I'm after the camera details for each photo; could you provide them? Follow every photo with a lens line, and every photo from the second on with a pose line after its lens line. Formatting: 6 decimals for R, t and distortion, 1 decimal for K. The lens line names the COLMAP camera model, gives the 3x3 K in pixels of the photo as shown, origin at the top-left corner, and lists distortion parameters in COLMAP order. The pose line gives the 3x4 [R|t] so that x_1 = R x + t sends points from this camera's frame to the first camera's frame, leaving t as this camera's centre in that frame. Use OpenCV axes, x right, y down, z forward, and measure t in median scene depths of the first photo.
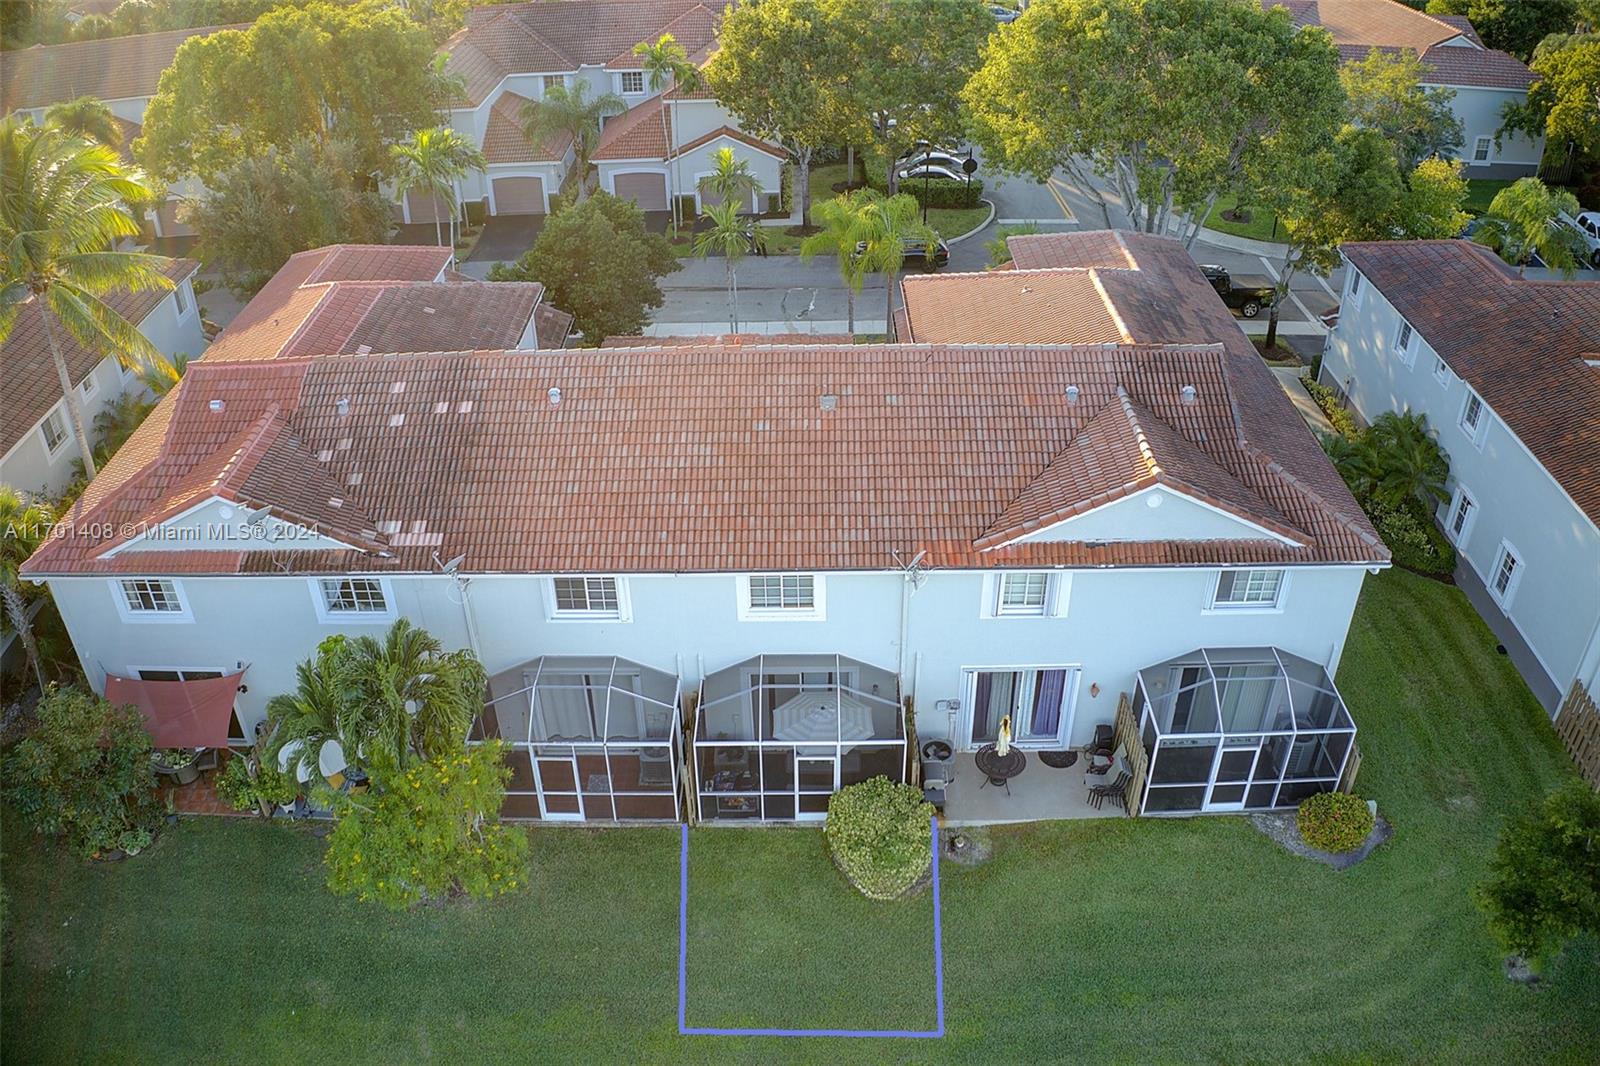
lens RADIAL K [[1257.6, 0, 800.0], [0, 1257.6, 533.0], [0, 0, 1]] dist [-0.185765, 0.011882]
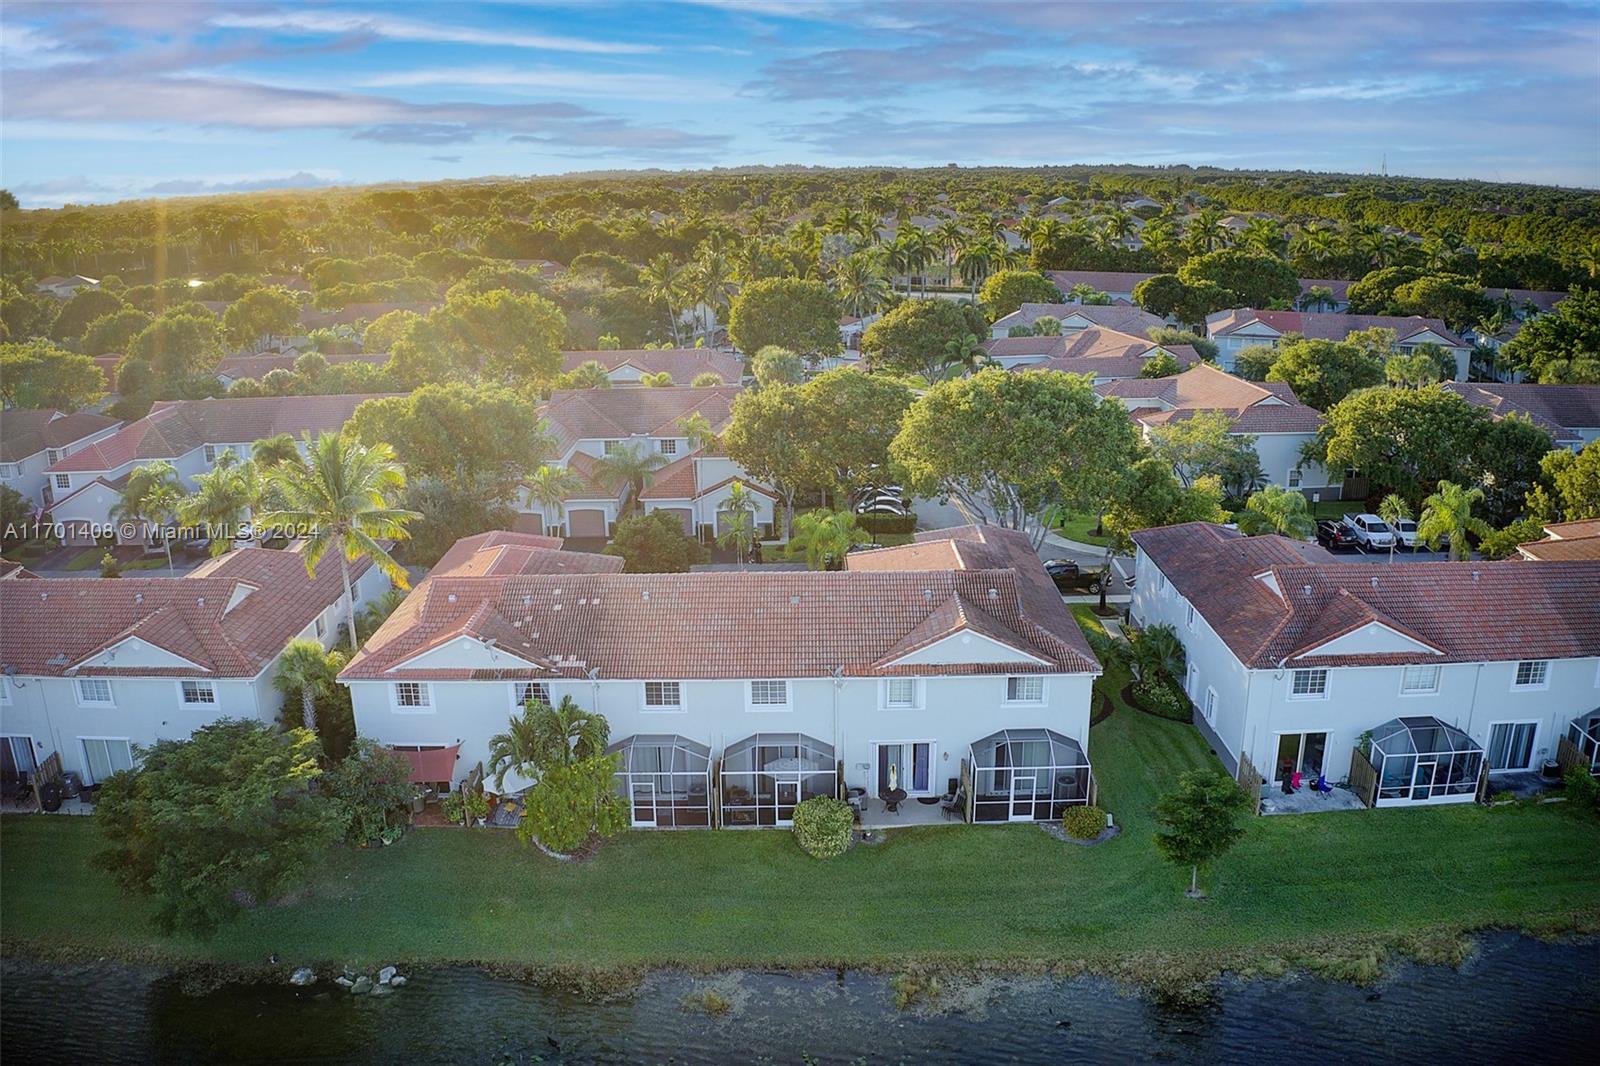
lens RADIAL K [[1257.6, 0, 800.0], [0, 1257.6, 533.0], [0, 0, 1]] dist [-0.185765, 0.011882]
pose [[0.999998, 0.000146, 0.001731, 0.026547], [0.000375, 0.954727, -0.297483, 0.350787], [-0.001696, 0.297483, 0.954726, -0.788826]]
